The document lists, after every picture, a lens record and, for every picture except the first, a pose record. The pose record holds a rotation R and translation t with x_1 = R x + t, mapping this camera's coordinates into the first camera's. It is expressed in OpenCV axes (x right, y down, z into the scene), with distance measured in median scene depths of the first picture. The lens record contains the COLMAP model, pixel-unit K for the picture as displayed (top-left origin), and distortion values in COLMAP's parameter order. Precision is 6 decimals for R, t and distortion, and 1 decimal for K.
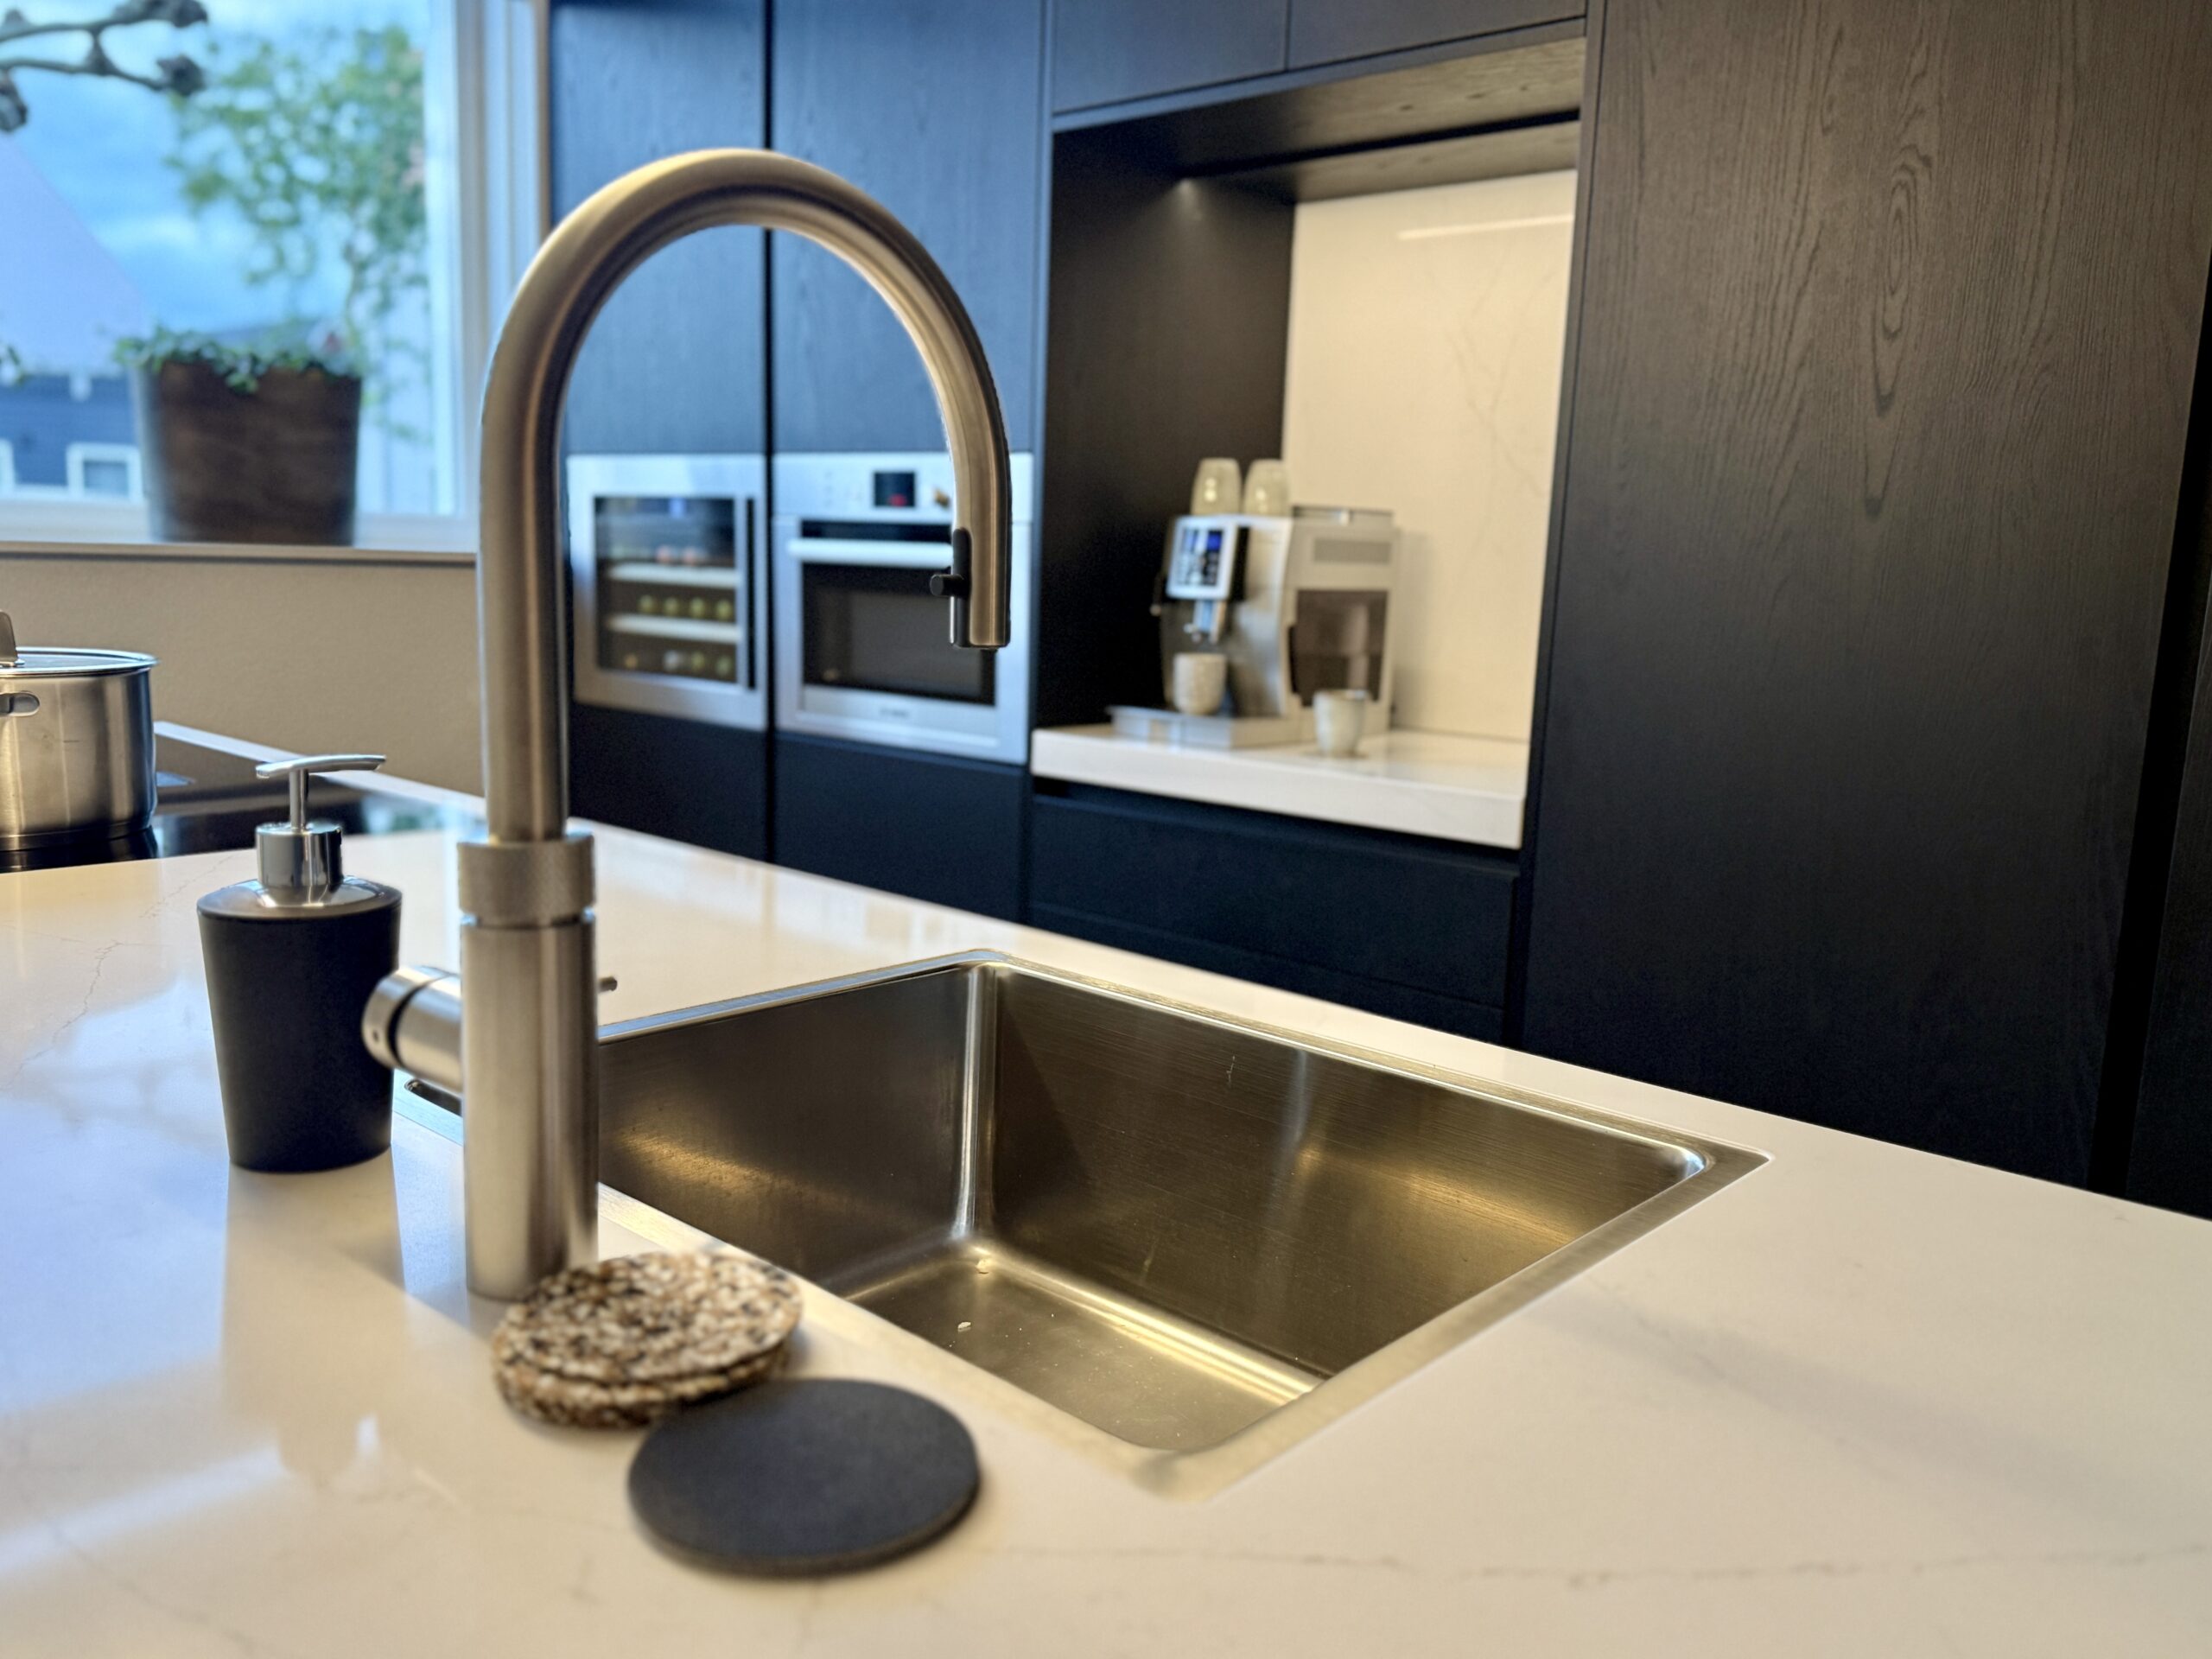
lens RADIAL K [[1697.0, 0, 1106.0], [0, 1697.0, 829.5], [0, 0, 1]] dist [0.062146, -0.121694]
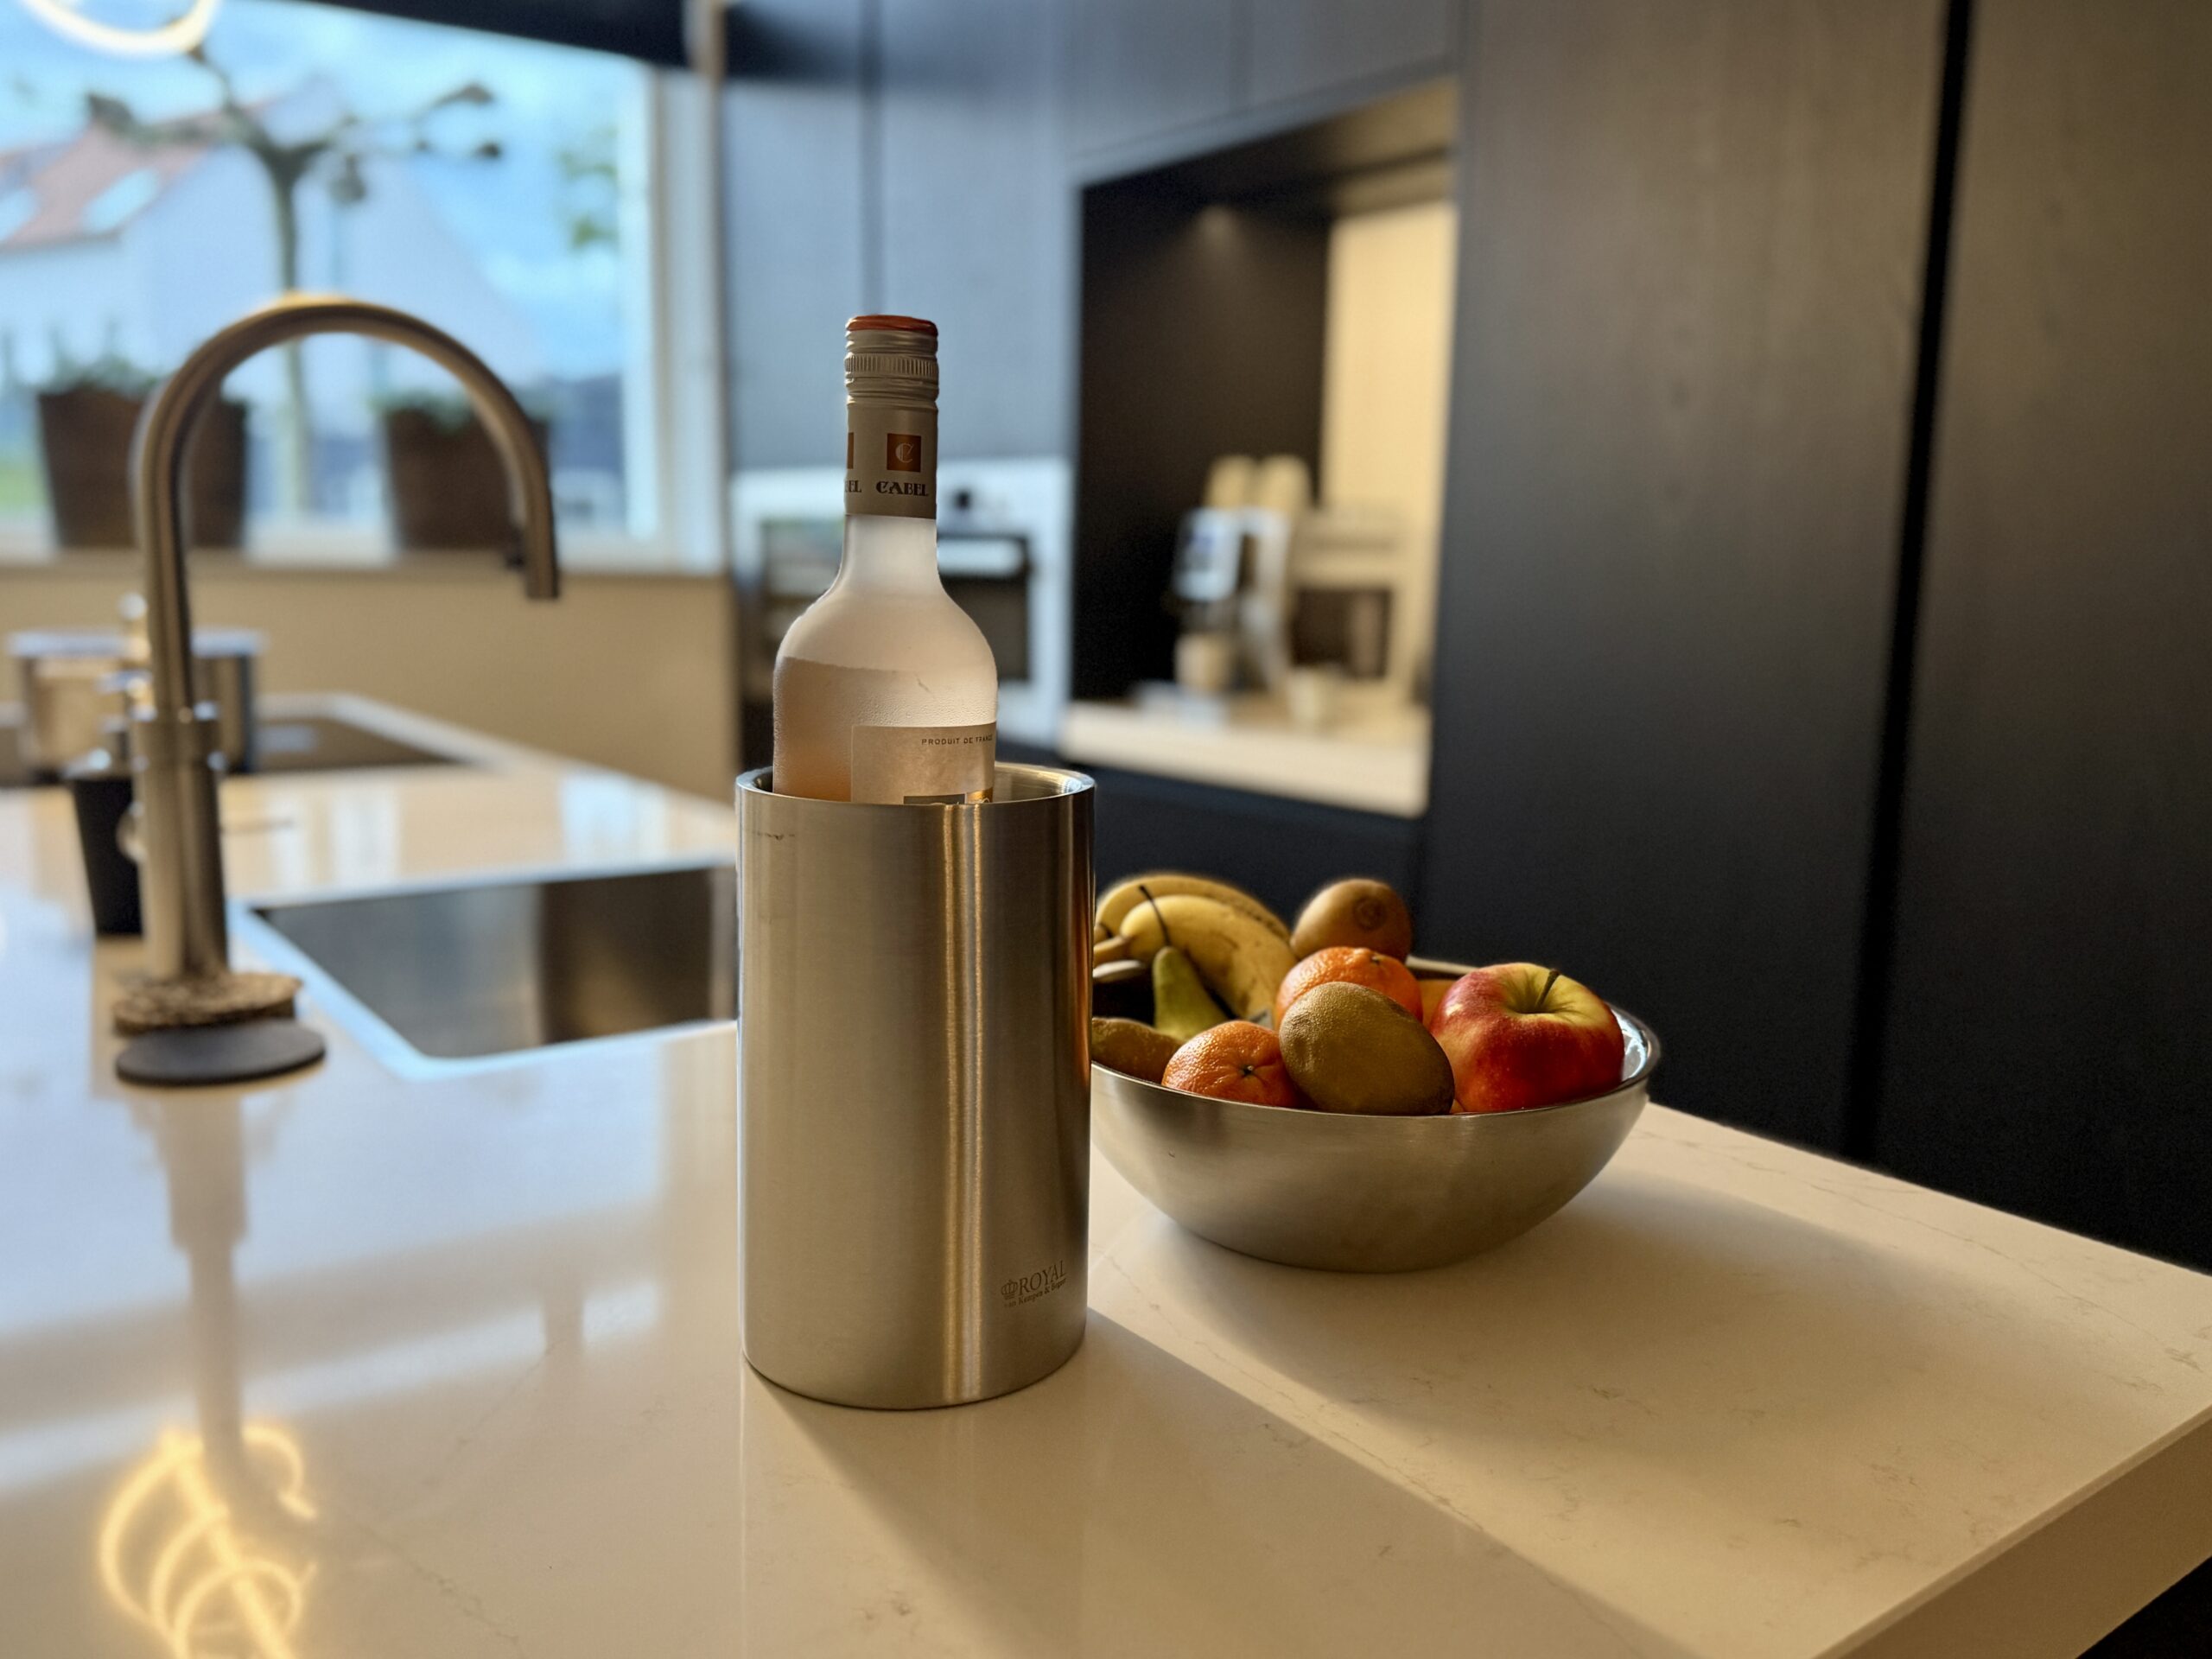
lens RADIAL K [[1765.1, 0, 1106.0], [0, 1765.1, 829.5], [0, 0, 1]] dist [0.001563, -0.000594]
pose [[0.976602, 0.010038, -0.214822, 0.233974], [-0.012089, 0.999893, -0.008238, 0.029667], [0.214716, 0.010642, 0.976618, -0.134701]]
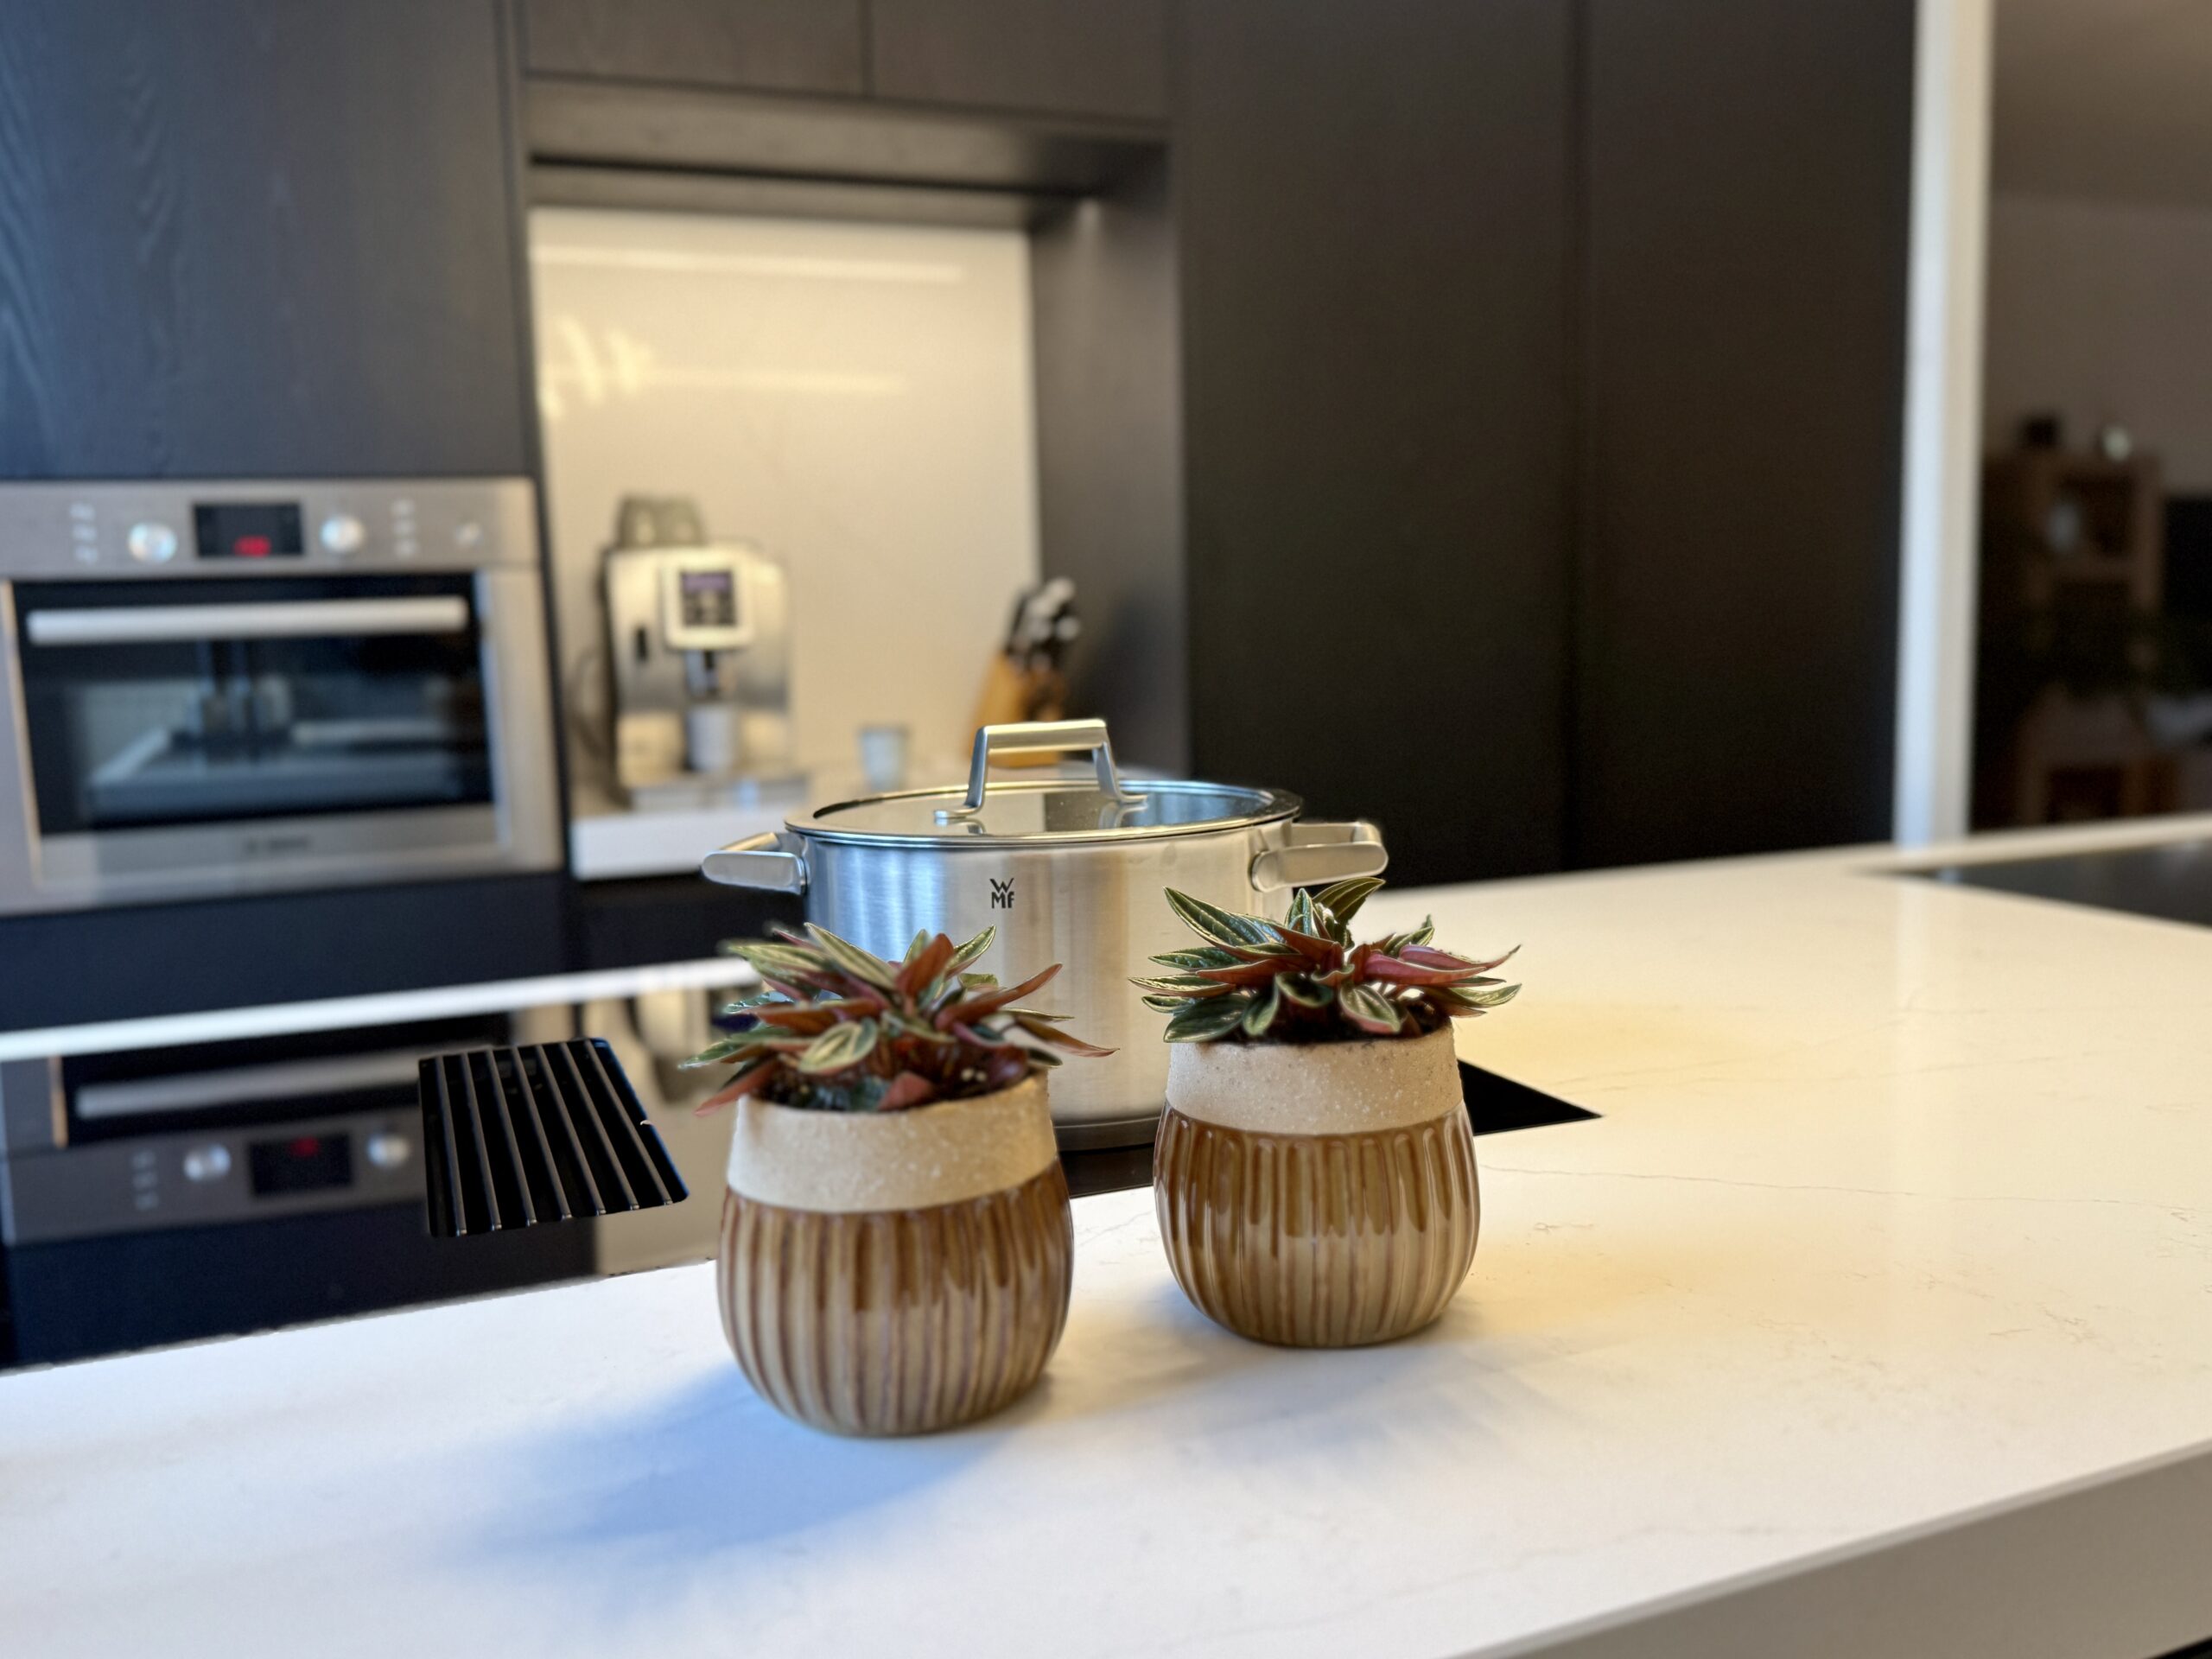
lens RADIAL K [[1765.1, 0, 1106.0], [0, 1765.1, 829.5], [0, 0, 1]] dist [0.001563, -0.000594]
pose [[0.443757, -0.152226, 0.883123, -0.654351], [0.187640, 0.979406, 0.074536, -0.068598], [-0.876282, 0.132633, 0.463182, 0.379088]]
